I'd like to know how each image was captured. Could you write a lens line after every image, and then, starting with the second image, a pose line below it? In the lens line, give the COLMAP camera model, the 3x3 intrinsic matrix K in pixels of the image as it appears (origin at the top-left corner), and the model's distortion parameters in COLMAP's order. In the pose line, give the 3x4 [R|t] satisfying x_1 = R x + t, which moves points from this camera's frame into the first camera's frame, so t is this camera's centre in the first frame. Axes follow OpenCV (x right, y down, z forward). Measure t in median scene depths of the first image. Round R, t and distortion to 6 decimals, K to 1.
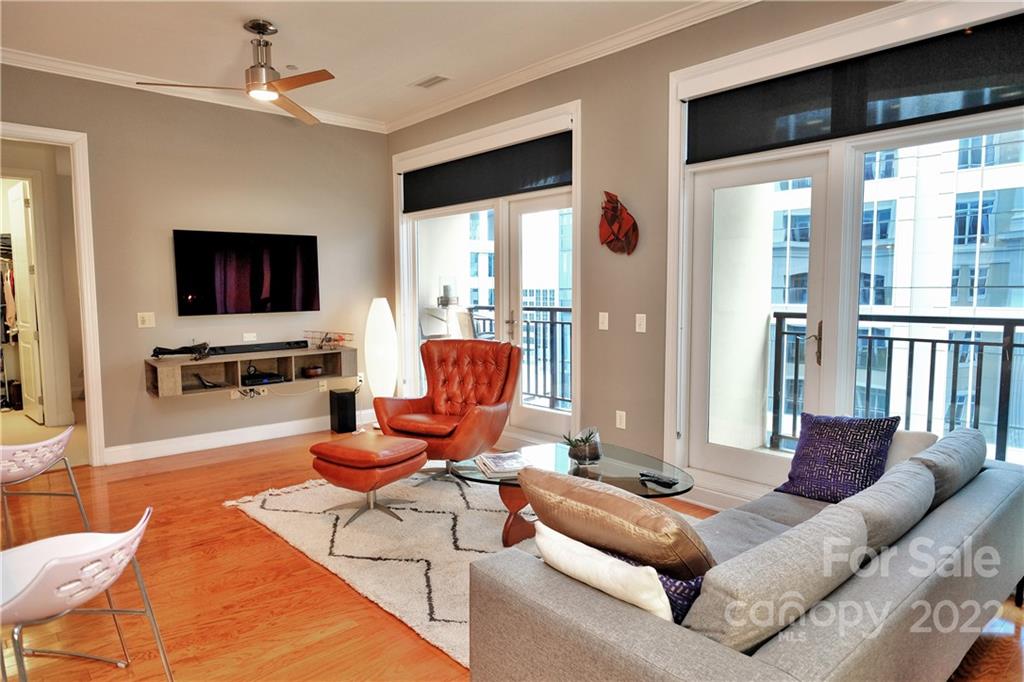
lens RADIAL K [[638.2, 0, 514.4], [0, 638.2, 342.1], [0, 0, 1]] dist [0.004892, -0.002013]
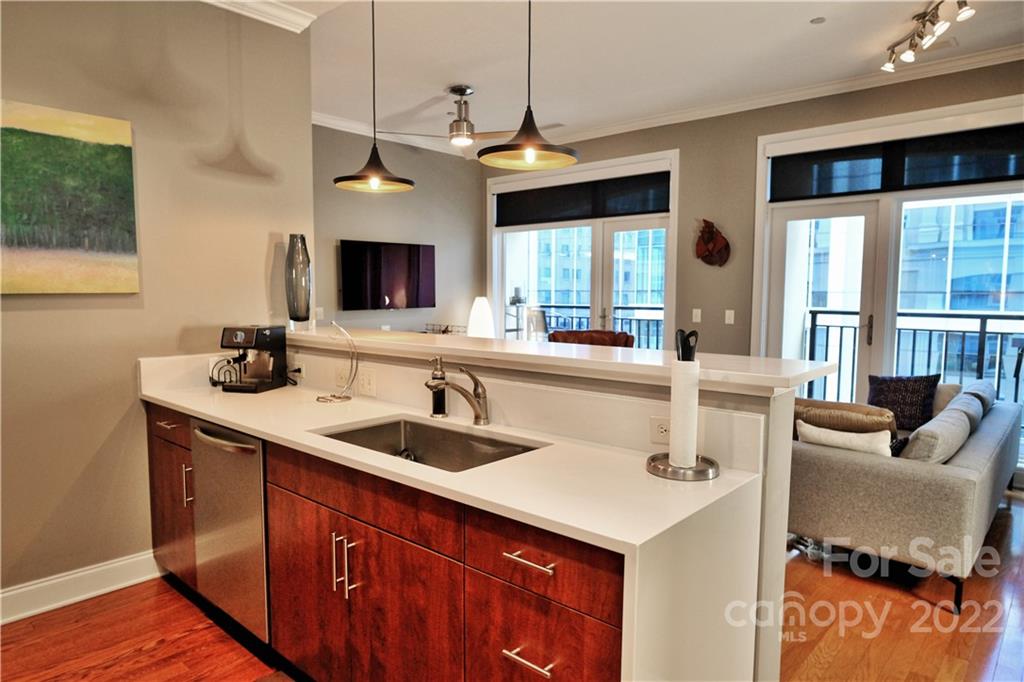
lens RADIAL K [[638.2, 0, 514.2], [0, 638.2, 344.3], [0, 0, 1]] dist [0.004892, -0.002013]
pose [[0.994223, 0.000287, 0.107338, -0.361604], [-0.000428, 0.999999, 0.001294, 0.023781], [-0.107338, -0.001332, 0.994222, -0.270144]]
